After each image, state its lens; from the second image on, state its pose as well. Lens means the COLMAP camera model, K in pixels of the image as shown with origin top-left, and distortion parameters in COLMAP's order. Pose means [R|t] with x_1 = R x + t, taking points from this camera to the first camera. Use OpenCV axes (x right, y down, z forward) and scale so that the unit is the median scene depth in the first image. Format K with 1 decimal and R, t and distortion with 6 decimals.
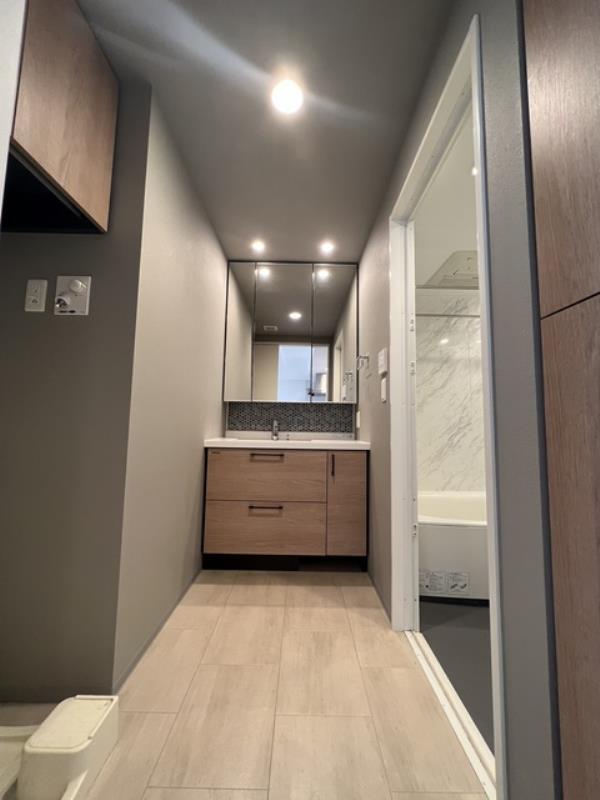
lens RADIAL K [[320.3, 0, 301.1], [0, 320.3, 397.6], [0, 0, 1]] dist [-0.000520, -0.000528]
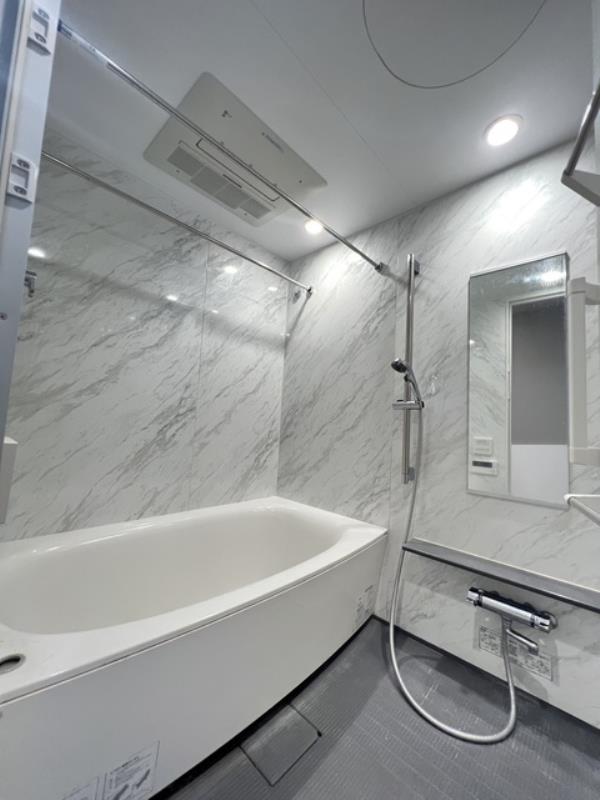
lens RADIAL K [[319.7, 0, 301.5], [0, 319.7, 400.4], [0, 0, 1]] dist [-0.004106, -0.000272]
pose [[0.696567, 0.076457, 0.713407, 0.211020], [-0.102819, 0.994681, -0.006209, 0.045818], [-0.710086, -0.069027, 0.700723, 0.382976]]
